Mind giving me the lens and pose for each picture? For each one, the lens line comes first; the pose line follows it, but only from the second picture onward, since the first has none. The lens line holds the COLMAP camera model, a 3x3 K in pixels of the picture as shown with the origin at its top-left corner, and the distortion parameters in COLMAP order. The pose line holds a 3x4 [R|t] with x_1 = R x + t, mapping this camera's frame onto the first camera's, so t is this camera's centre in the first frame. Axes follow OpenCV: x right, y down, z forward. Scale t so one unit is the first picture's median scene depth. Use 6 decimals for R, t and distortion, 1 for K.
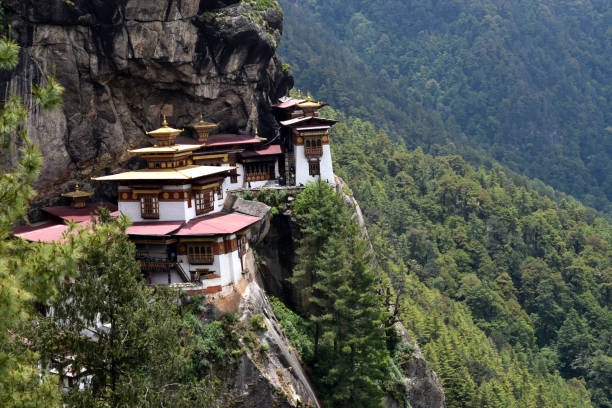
lens RADIAL K [[1378.4, 0, 306.0], [0, 1378.4, 204.0], [0, 0, 1]] dist [-0.065335, -0.072213]
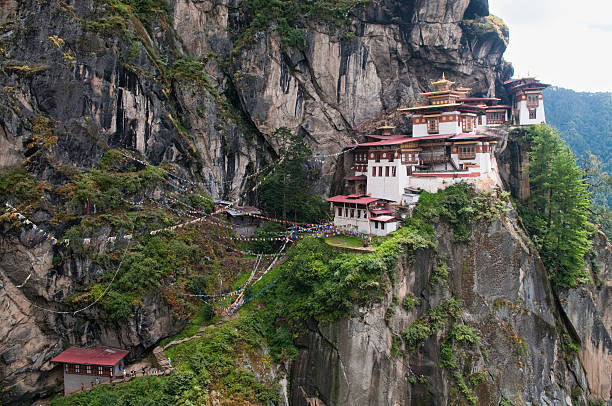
lens RADIAL K [[548.3, 0, 306.0], [0, 548.3, 203.0], [0, 0, 1]] dist [0.003481, -0.015992]
pose [[0.962913, 0.033903, -0.267673, -0.076889], [-0.038843, 0.999158, -0.013179, 0.099895], [0.267001, 0.023088, 0.963420, 0.321828]]
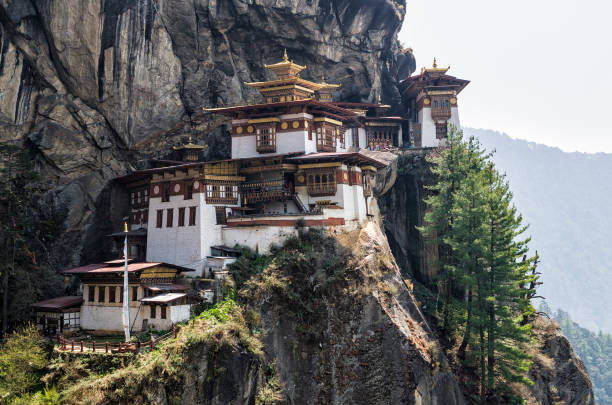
lens RADIAL K [[979.2, 0, 306.0], [0, 979.2, 202.5], [0, 0, 1]] dist [0.161846, 0.045505]
pose [[0.996789, 0.016140, -0.078434, -0.033985], [-0.028490, 0.986868, -0.158994, 0.135900], [0.074838, 0.160718, 0.984159, 0.352281]]
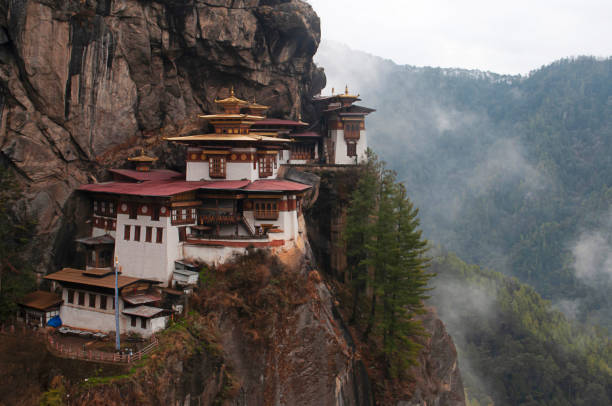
lens RADIAL K [[914.5, 0, 308.3], [0, 914.5, 211.1], [0, 0, 1]] dist [0.082782, 0.652945]
pose [[0.994596, 0.047813, 0.092152, -0.100617], [-0.043820, 0.998031, -0.044877, 0.062107], [-0.094116, 0.040597, 0.994733, 0.258938]]
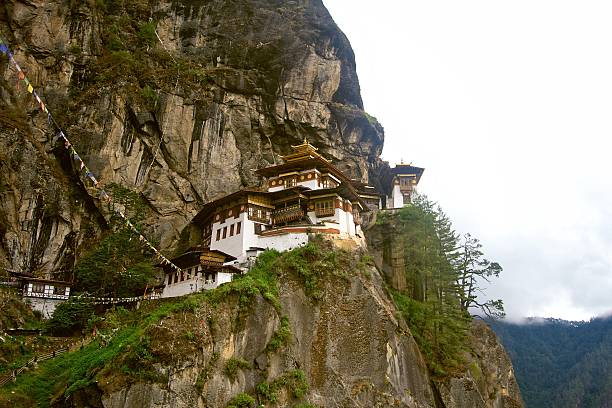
lens RADIAL K [[591.5, 0, 306.0], [0, 591.5, 204.0], [0, 0, 1]] dist [0.002592, 0.005134]
pose [[0.991416, 0.008415, -0.130471, -0.018659], [-0.058622, 0.920600, -0.386082, 0.232210], [0.116863, 0.390417, 0.913191, 0.435953]]
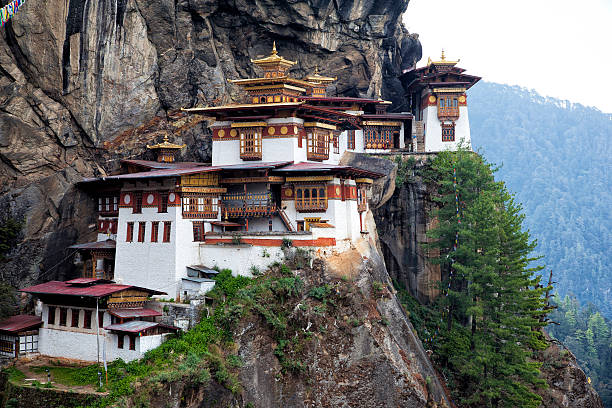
lens RADIAL K [[1135.5, 0, 306.0], [0, 1135.5, 204.0], [0, 0, 1]] dist [0.293665, 0.034790]
pose [[0.996611, 0.040449, -0.071626, -0.029710], [-0.049153, 0.991032, -0.124254, 0.110994], [0.065957, 0.127354, 0.989662, 0.322309]]
